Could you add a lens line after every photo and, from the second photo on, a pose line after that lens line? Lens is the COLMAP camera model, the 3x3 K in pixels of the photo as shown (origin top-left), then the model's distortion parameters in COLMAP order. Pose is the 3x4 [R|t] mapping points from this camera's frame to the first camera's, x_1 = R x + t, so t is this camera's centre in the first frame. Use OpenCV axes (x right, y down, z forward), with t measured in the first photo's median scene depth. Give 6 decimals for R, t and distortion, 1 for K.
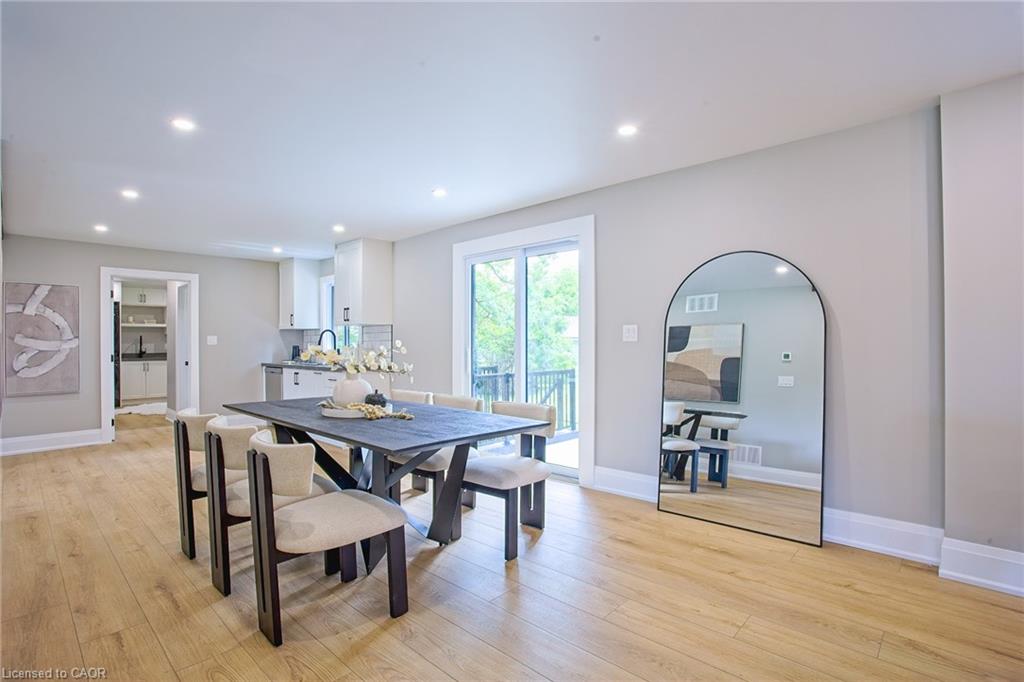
lens RADIAL K [[497.7, 0, 509.2], [0, 497.7, 341.6], [0, 0, 1]] dist [-0.061858, 0.023641]
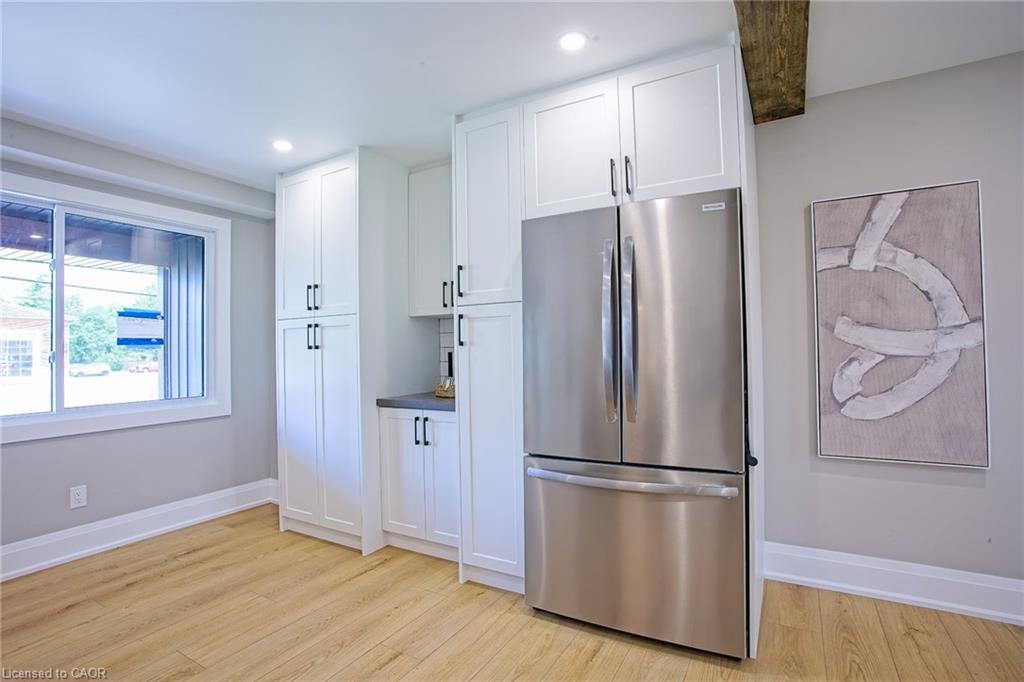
lens RADIAL K [[509.6, 0, 521.7], [0, 509.6, 341.1], [0, 0, 1]] dist [-0.084451, 0.043776]
pose [[0.236841, -0.005521, -0.971533, -0.635390], [0.021662, 0.999765, -0.000400, 0.000006], [0.971307, -0.020950, 0.236905, 0.589252]]
